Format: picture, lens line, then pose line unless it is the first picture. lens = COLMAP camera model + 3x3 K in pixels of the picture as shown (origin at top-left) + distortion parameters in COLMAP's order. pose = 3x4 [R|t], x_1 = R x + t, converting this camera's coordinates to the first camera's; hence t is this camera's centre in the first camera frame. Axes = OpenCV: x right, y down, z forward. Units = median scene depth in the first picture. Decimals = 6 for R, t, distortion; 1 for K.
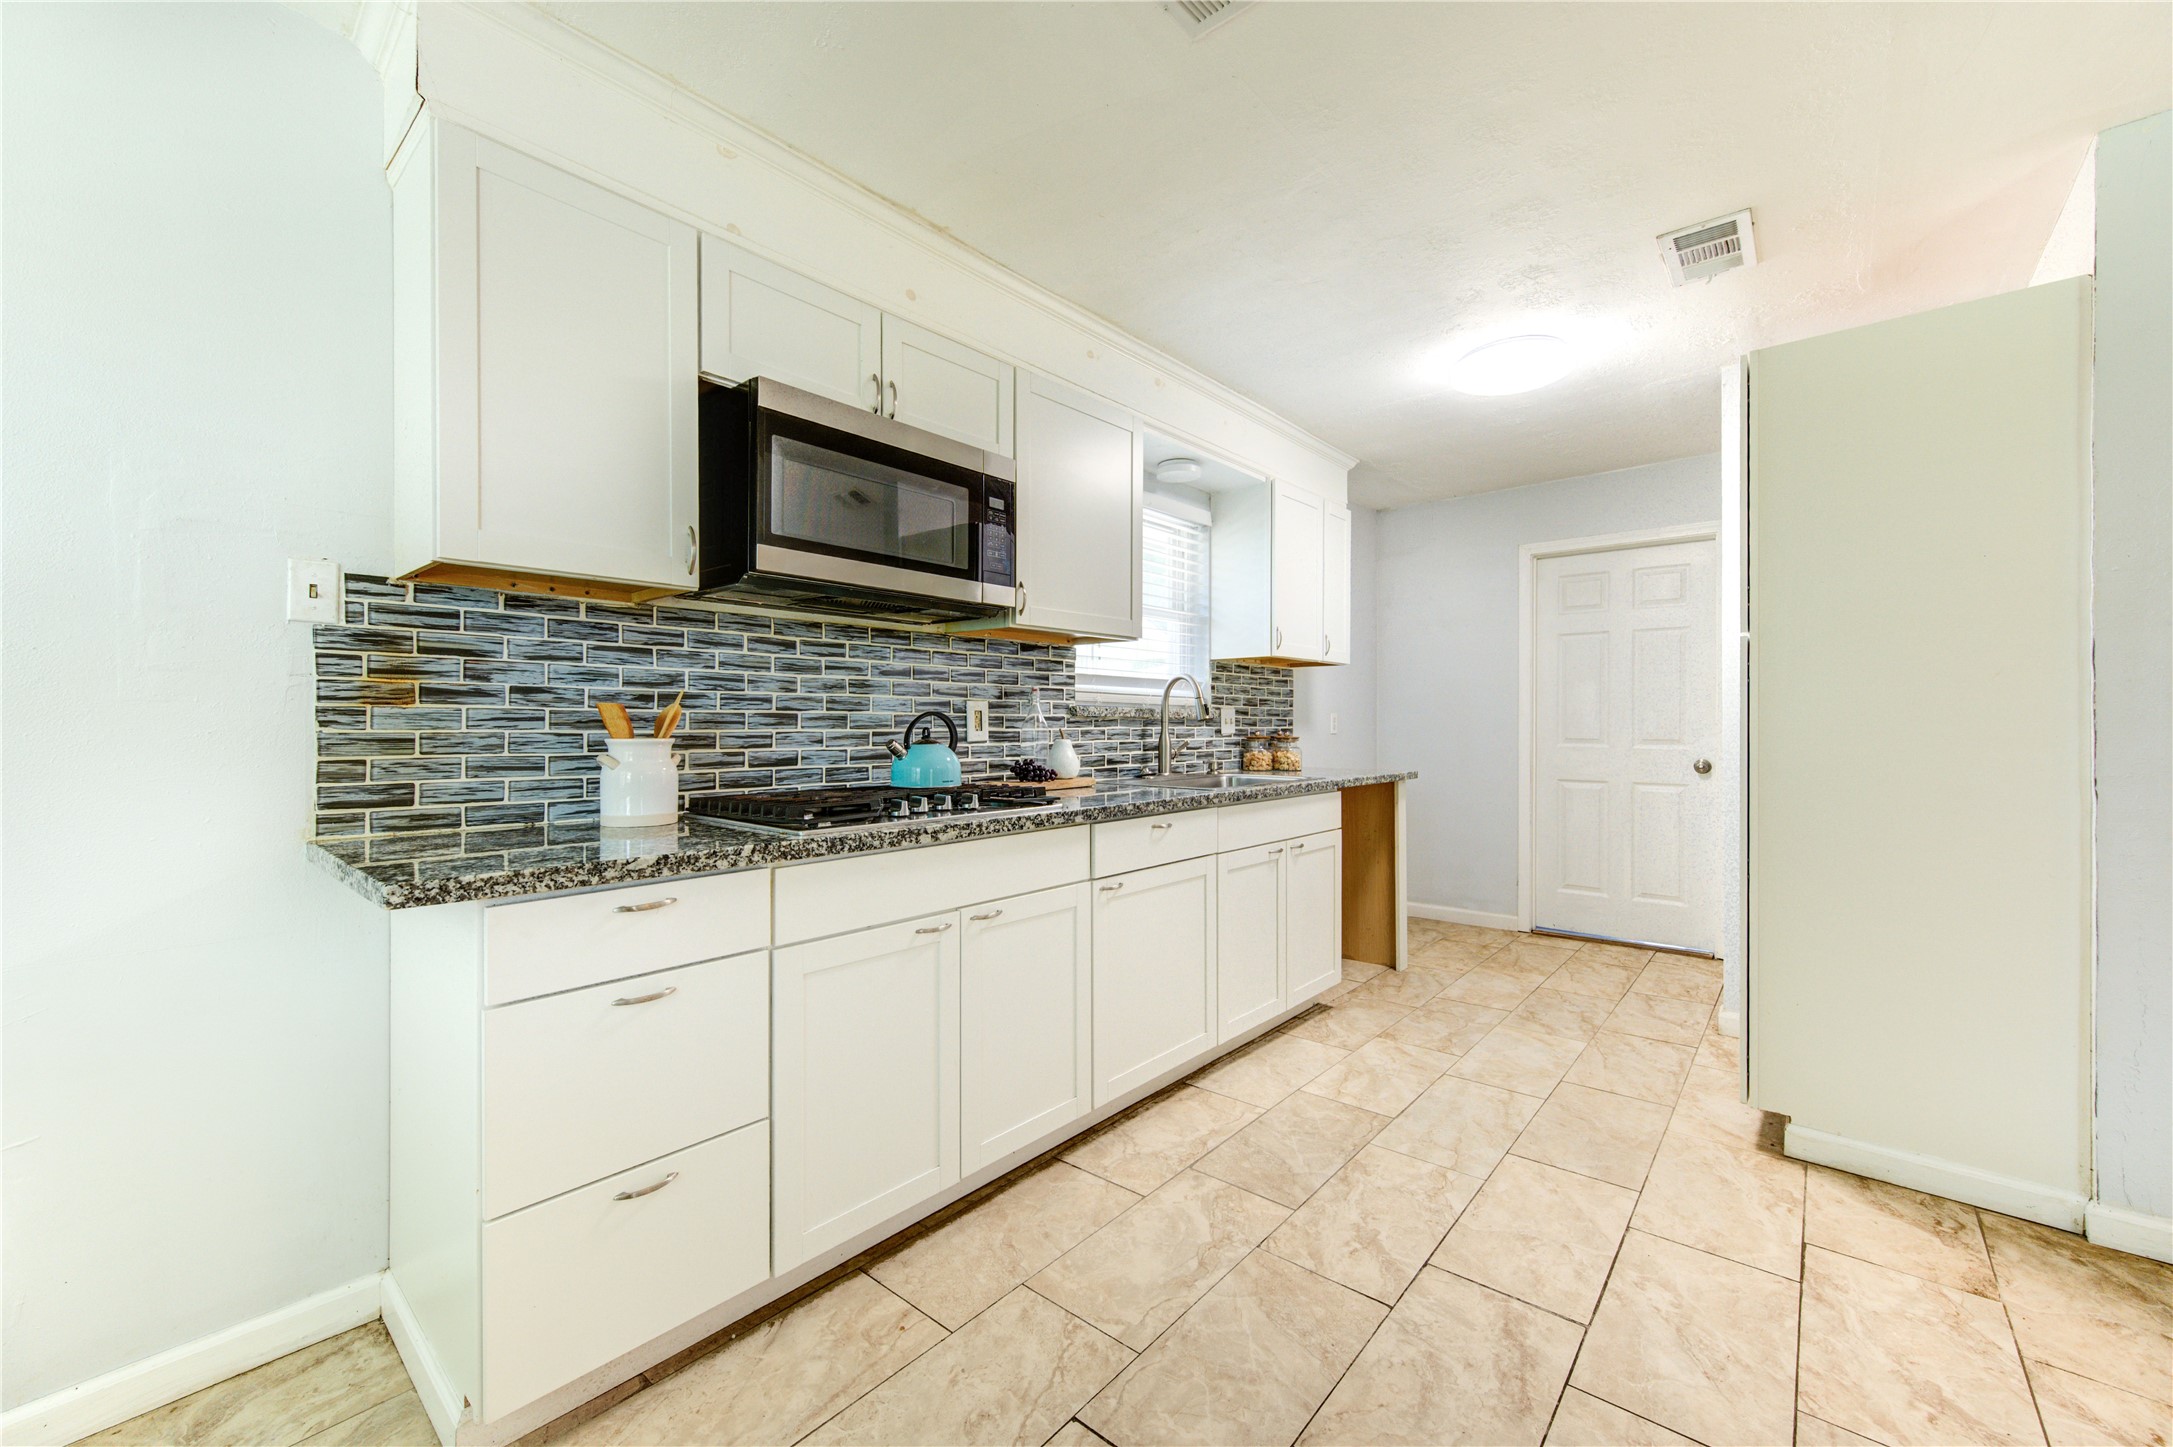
lens RADIAL K [[863.0, 0, 1095.6], [0, 863.0, 719.2], [0, 0, 1]] dist [0.000620, 0.000160]
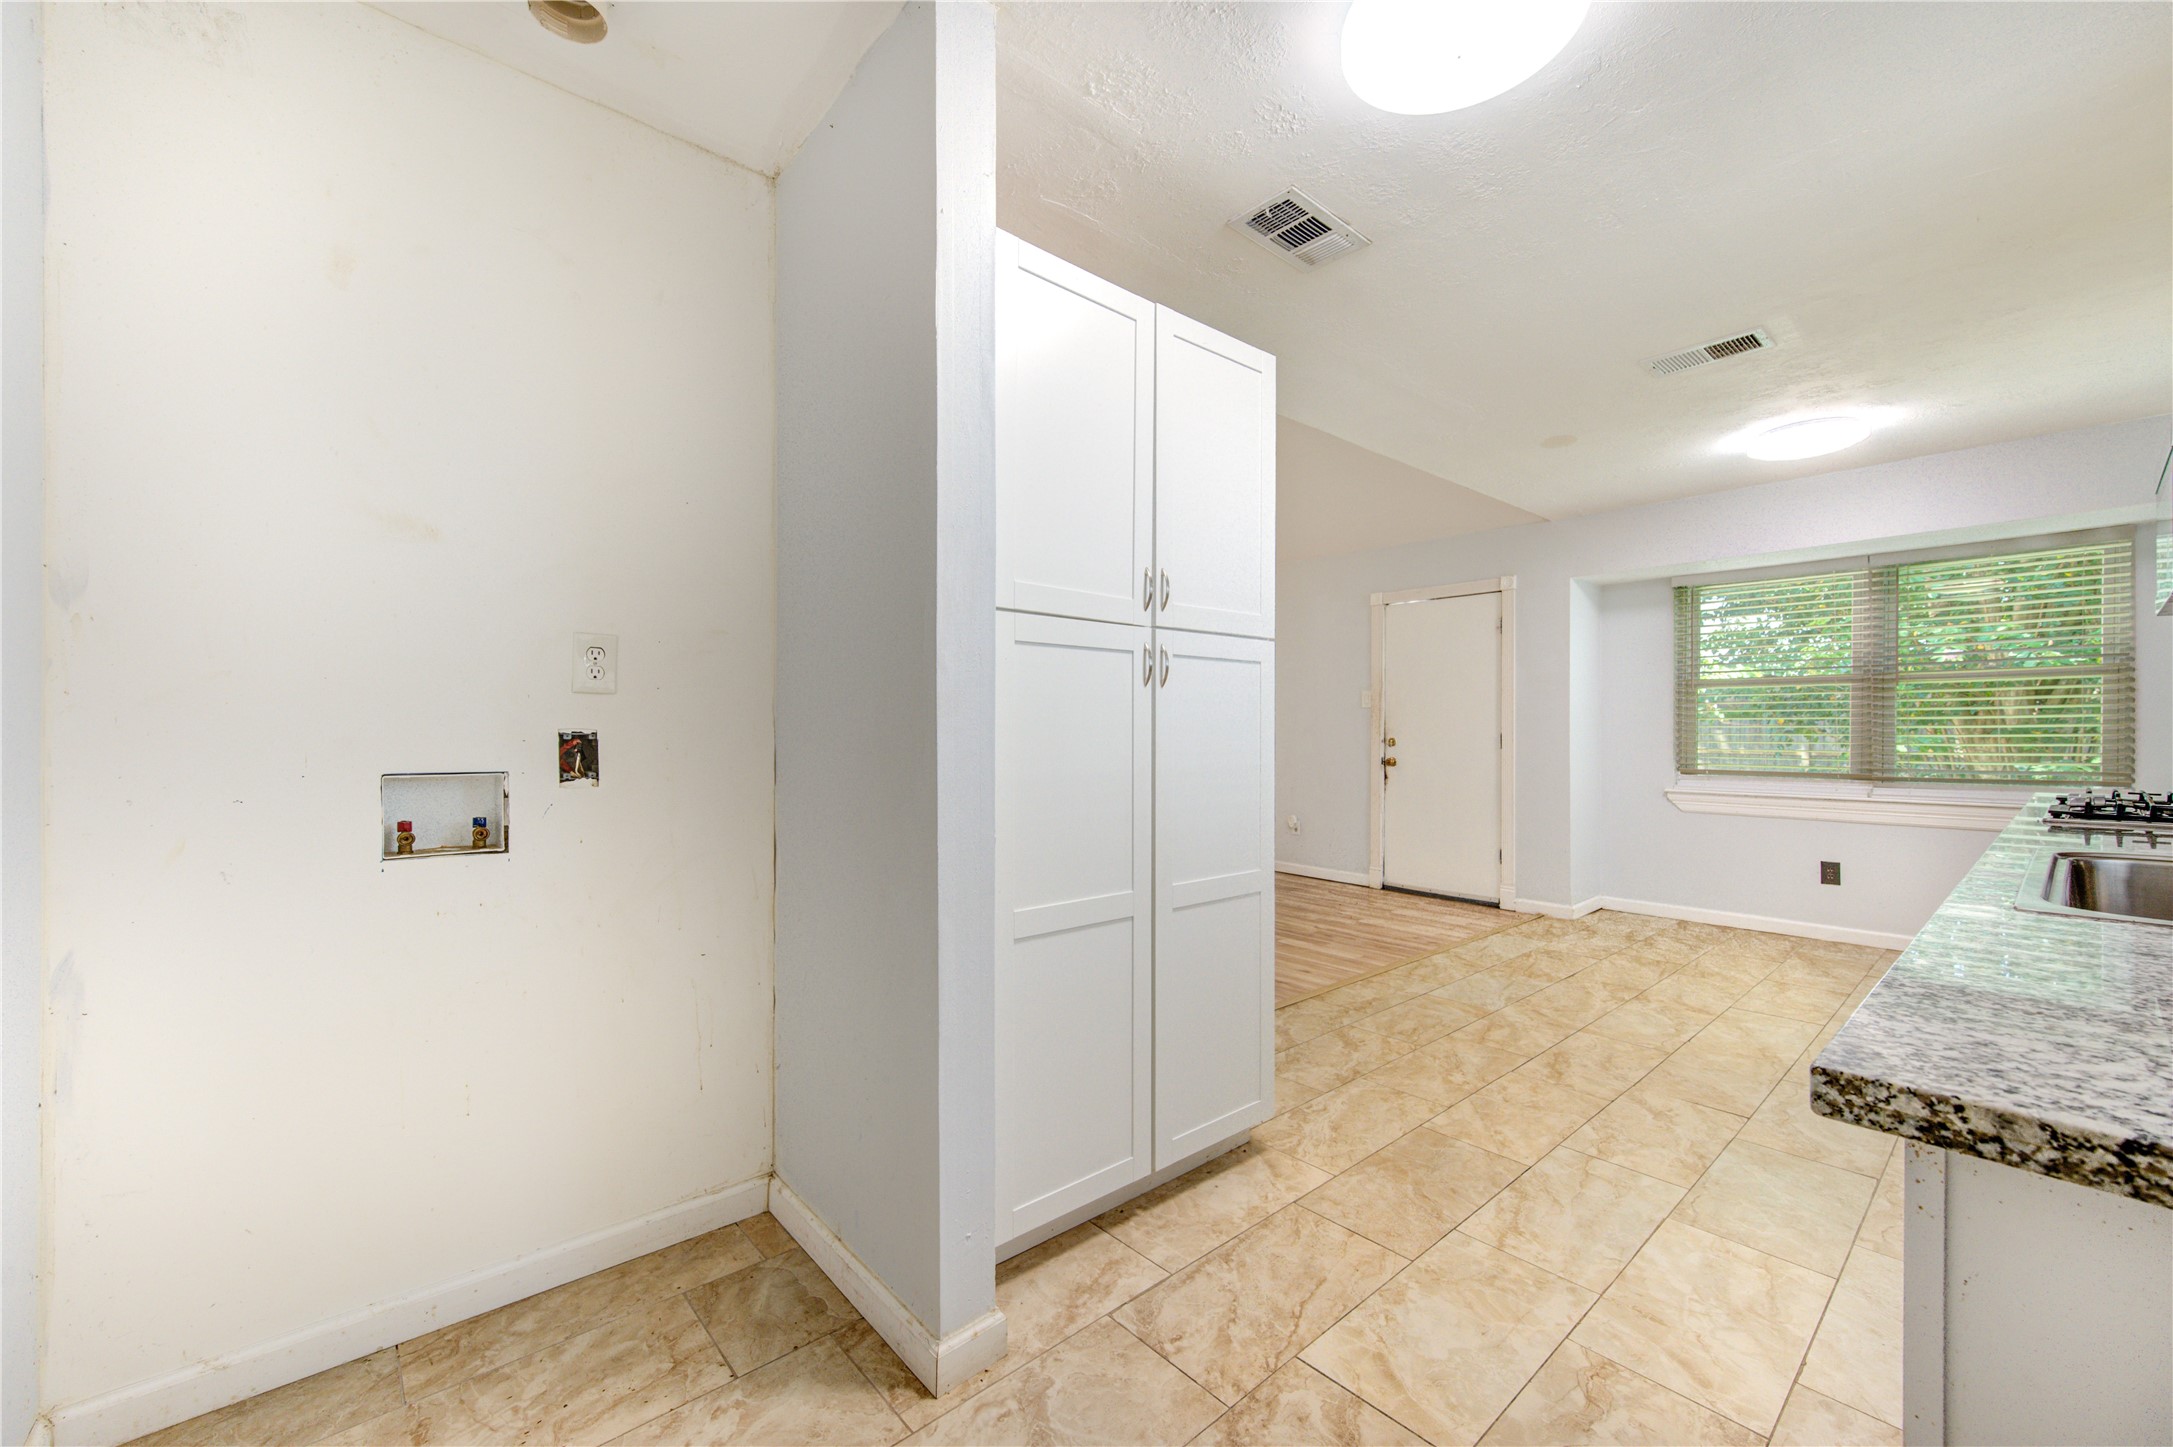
lens RADIAL K [[862.0, 0, 1076.1], [0, 862.0, 731.6], [0, 0, 1]] dist [0.000123, 0.000005]
pose [[-0.987417, -0.002390, 0.158117, 0.841533], [-0.002539, 0.999997, -0.000737, 0.009031], [-0.158115, -0.001130, -0.987420, 2.069402]]
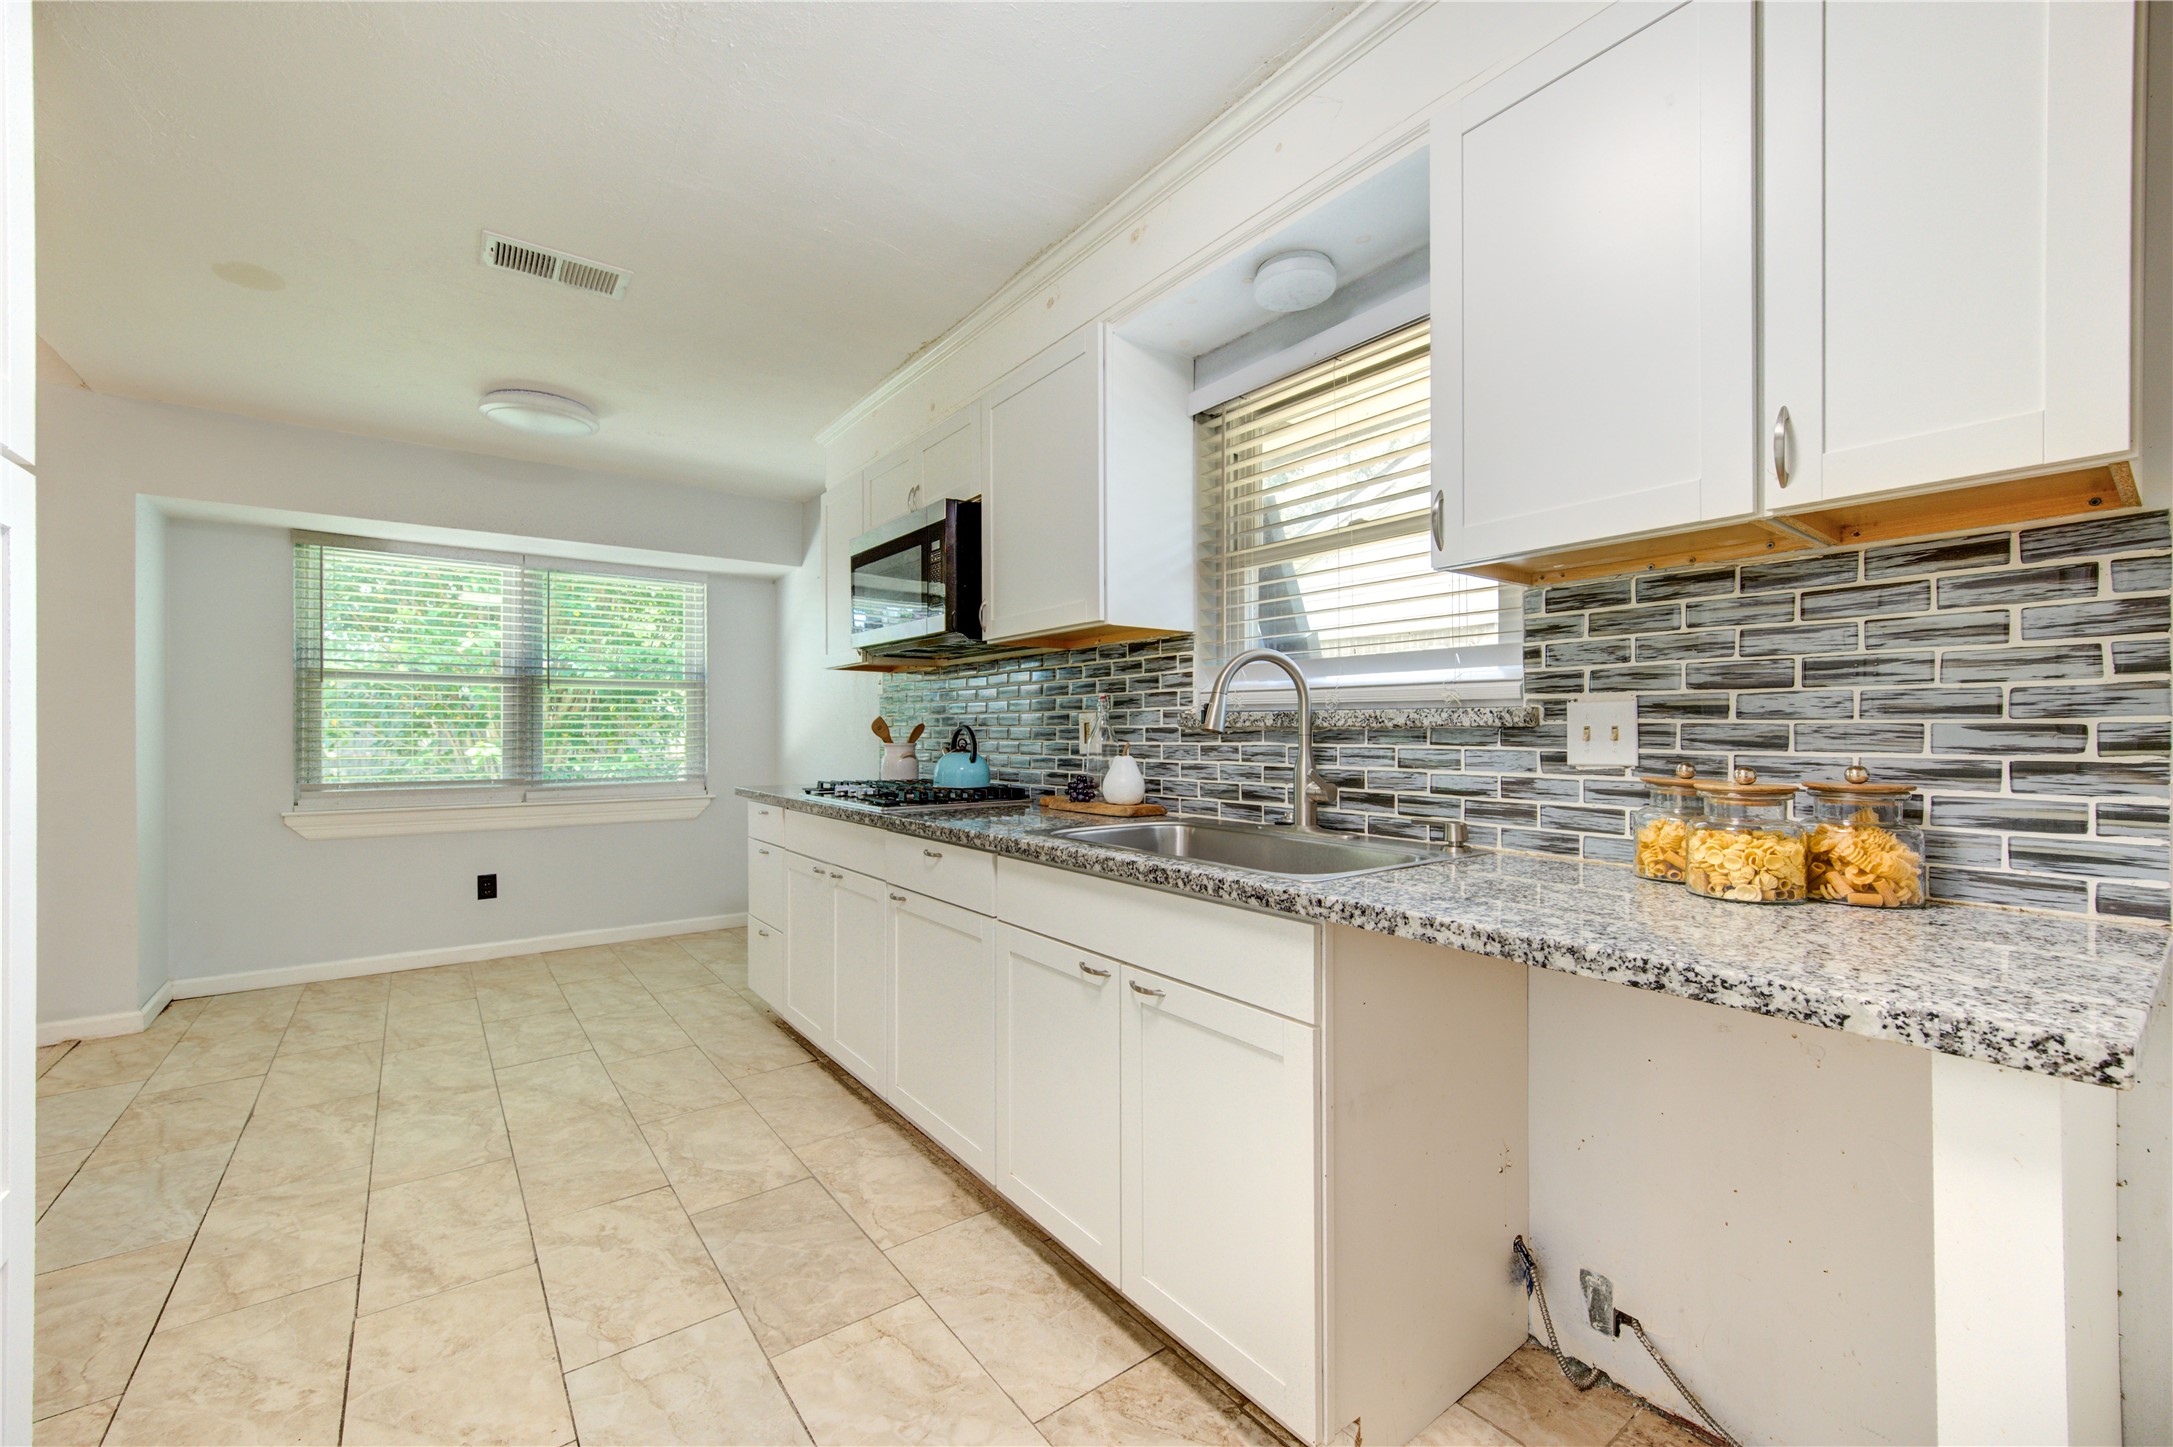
lens RADIAL K [[876.5, 0, 1097.8], [0, 876.5, 728.0], [0, 0, 1]] dist [0.002261, -0.000217]
pose [[-0.210784, -0.003991, -0.977525, 1.019460], [0.004802, 0.999975, -0.005119, 0.001399], [0.977521, -0.005773, -0.210759, 1.509513]]
